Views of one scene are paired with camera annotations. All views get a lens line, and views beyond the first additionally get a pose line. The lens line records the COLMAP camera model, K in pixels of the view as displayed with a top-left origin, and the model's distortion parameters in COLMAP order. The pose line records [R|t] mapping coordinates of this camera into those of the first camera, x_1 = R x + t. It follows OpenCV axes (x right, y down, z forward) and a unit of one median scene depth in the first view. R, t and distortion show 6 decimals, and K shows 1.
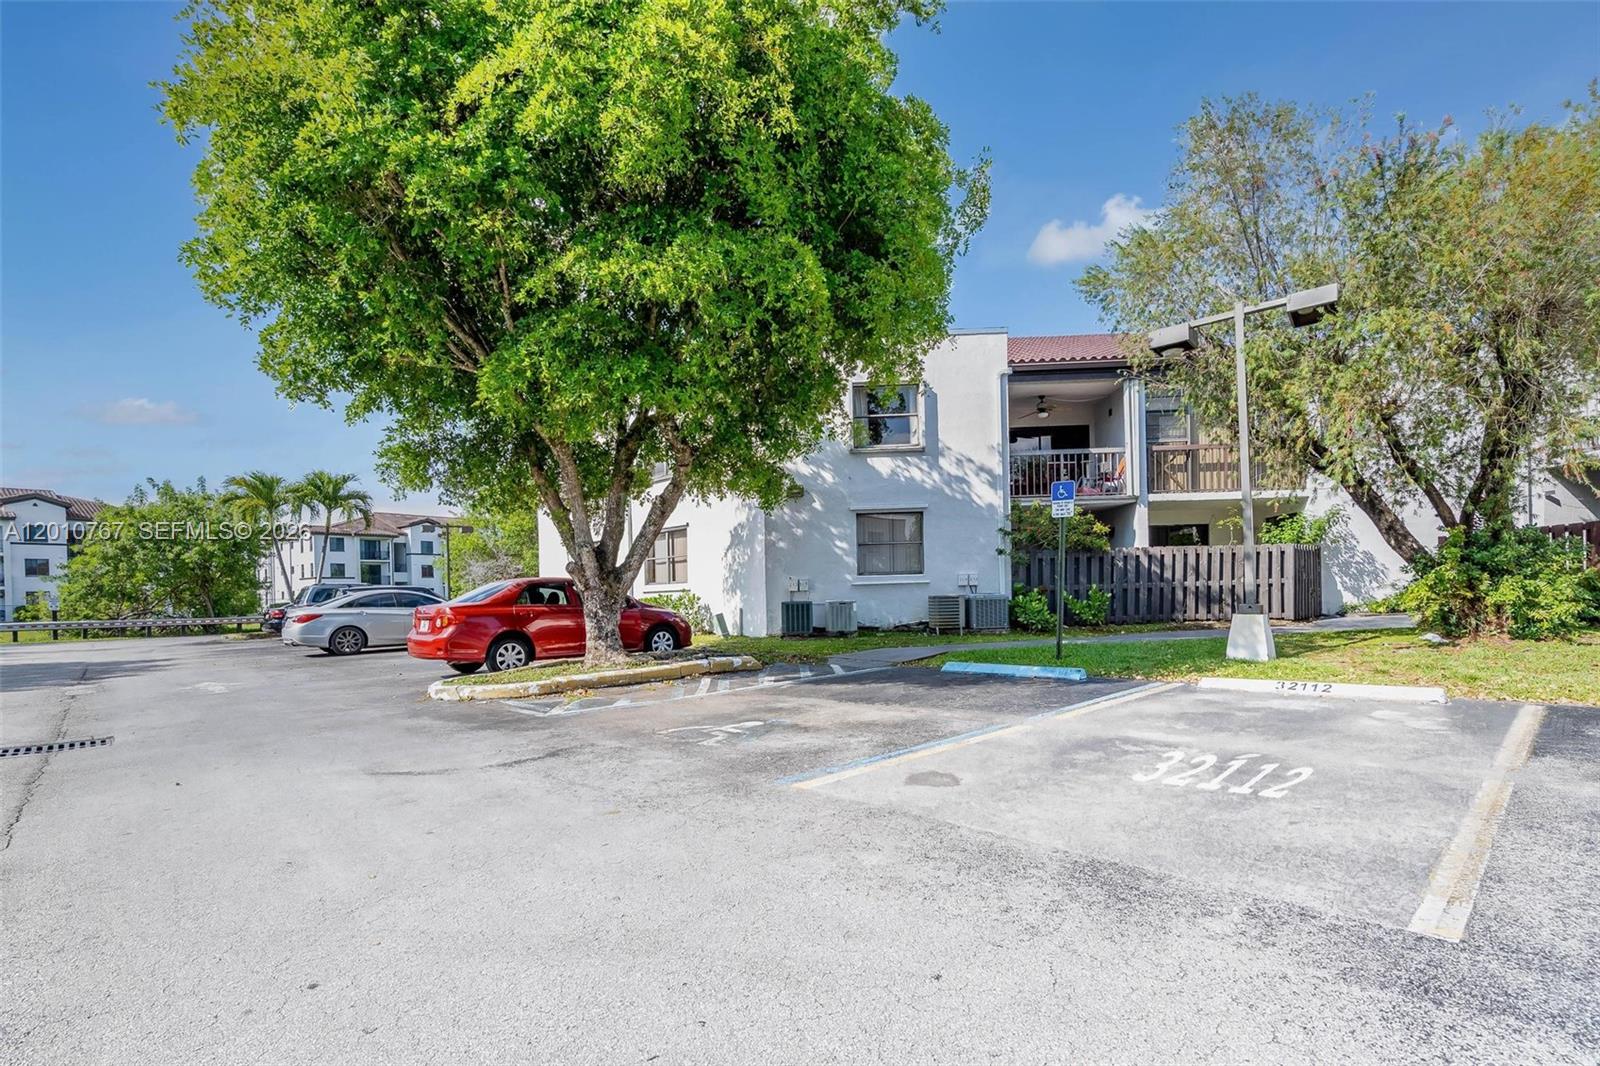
lens RADIAL K [[748.0, 0, 808.4], [0, 748.0, 580.5], [0, 0, 1]] dist [-0.002344, 0.000153]
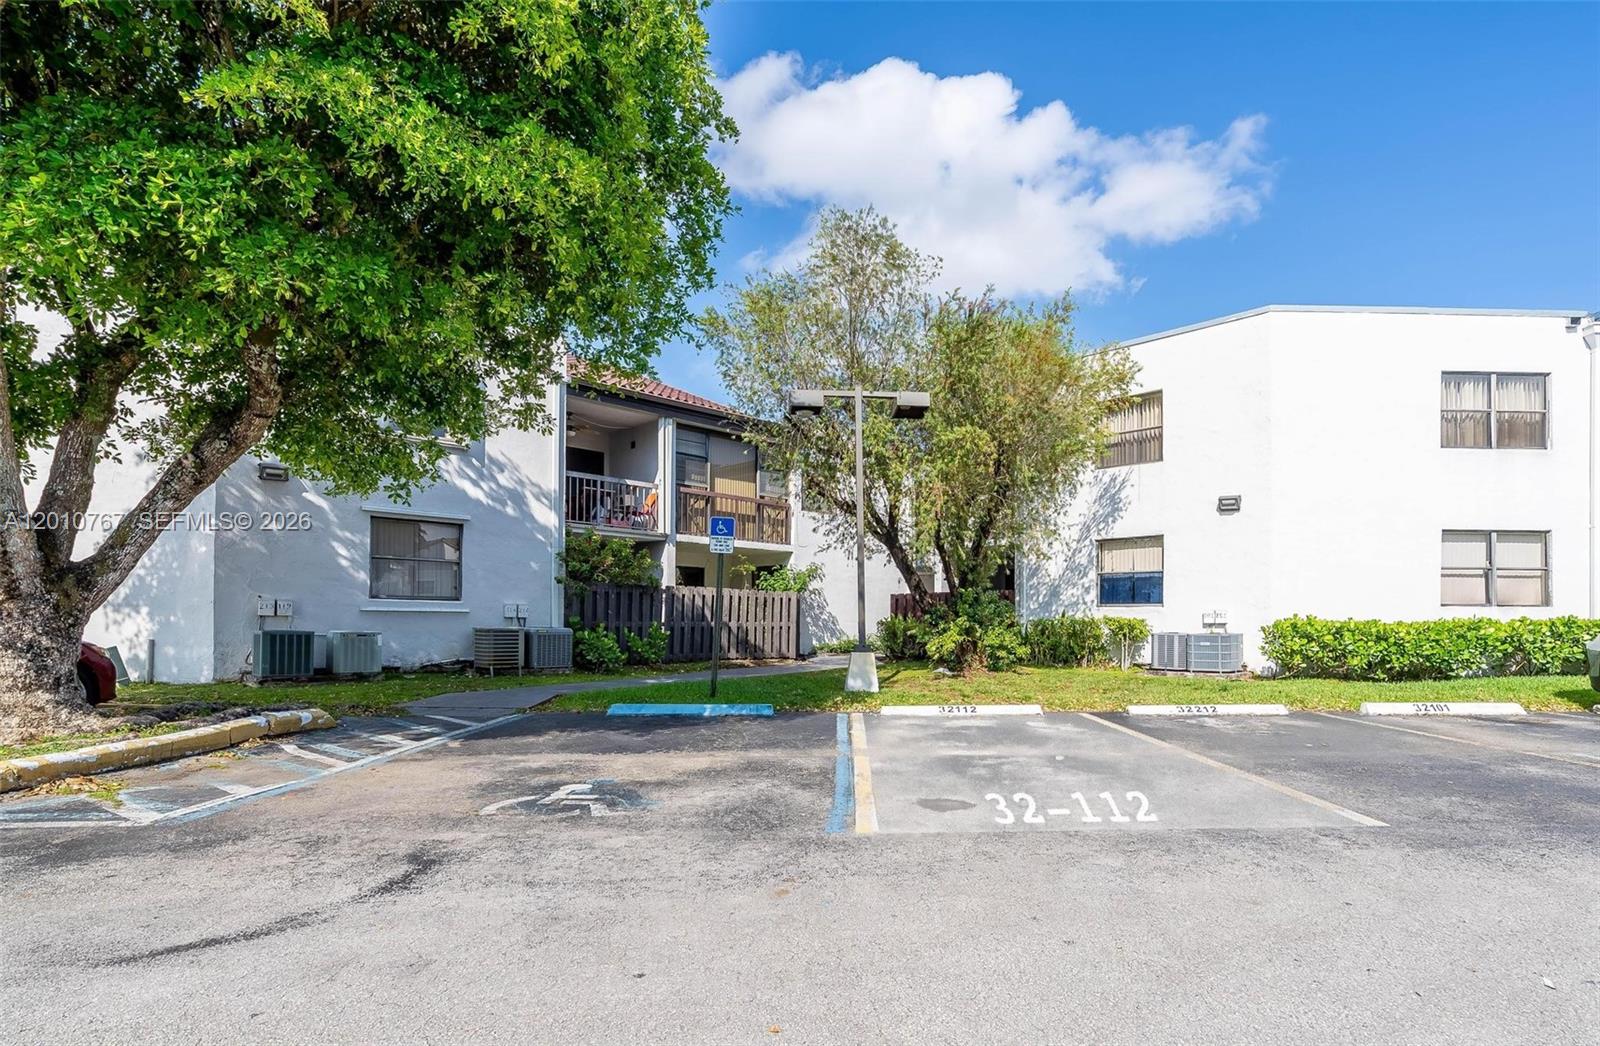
lens RADIAL K [[841.7, 0, 801.3], [0, 841.7, 600.3], [0, 0, 1]] dist [0.000393, 0.000453]
pose [[0.663002, 0.054438, 0.746636, -0.292268], [-0.039264, 0.998508, -0.037937, 0.011059], [-0.747587, -0.004164, 0.664151, 0.125110]]
